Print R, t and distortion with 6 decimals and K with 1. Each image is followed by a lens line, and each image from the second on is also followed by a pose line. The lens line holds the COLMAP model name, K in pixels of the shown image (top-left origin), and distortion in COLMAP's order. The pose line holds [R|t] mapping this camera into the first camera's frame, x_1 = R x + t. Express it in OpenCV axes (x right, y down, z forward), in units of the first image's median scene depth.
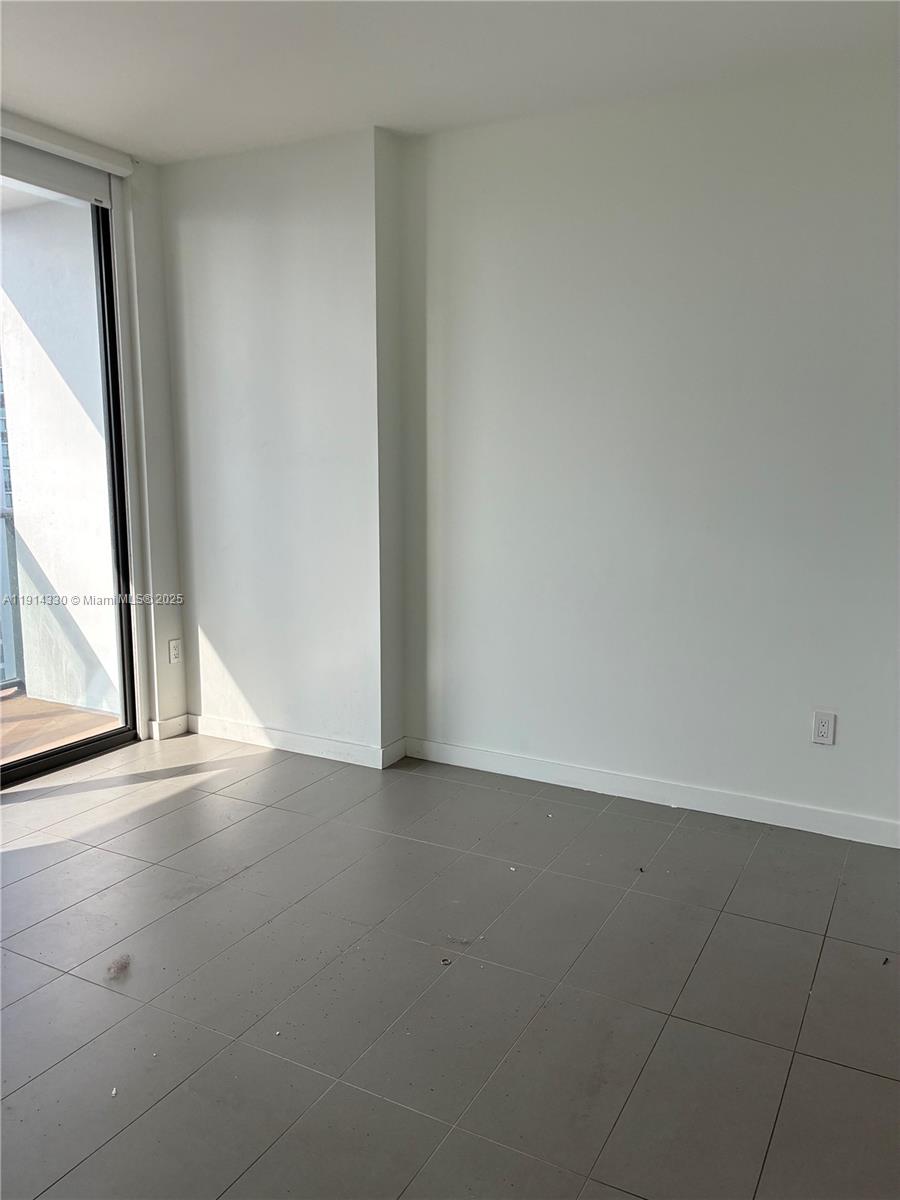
lens RADIAL K [[907.9, 0, 444.5], [0, 907.9, 610.1], [0, 0, 1]] dist [0.002657, -0.019175]
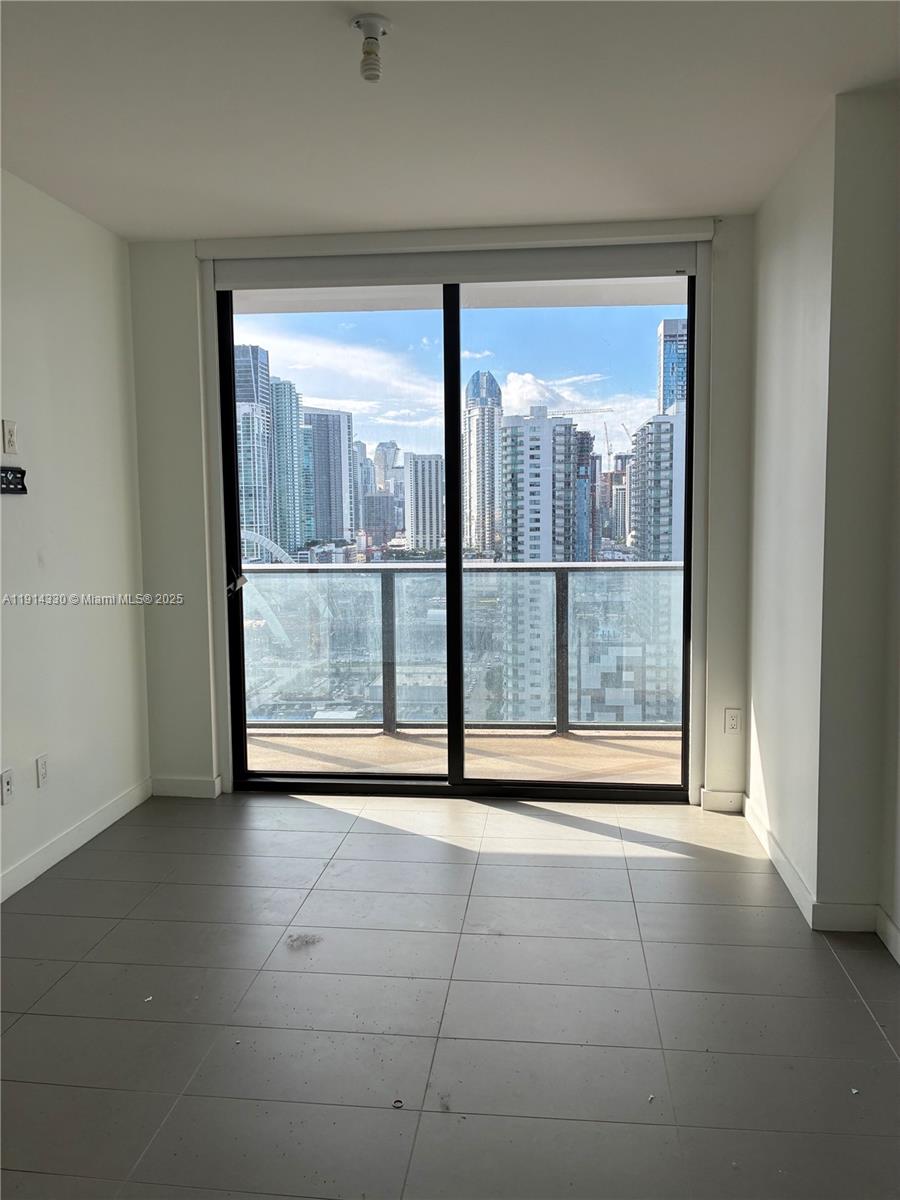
lens RADIAL K [[907.9, 0, 423.1], [0, 907.9, 604.5], [0, 0, 1]] dist [0.002657, -0.019175]
pose [[0.361577, 0.099410, -0.927027, 0.452074], [-0.132710, 0.989663, 0.054365, -0.085382], [0.922849, 0.103369, 0.371032, 0.347617]]
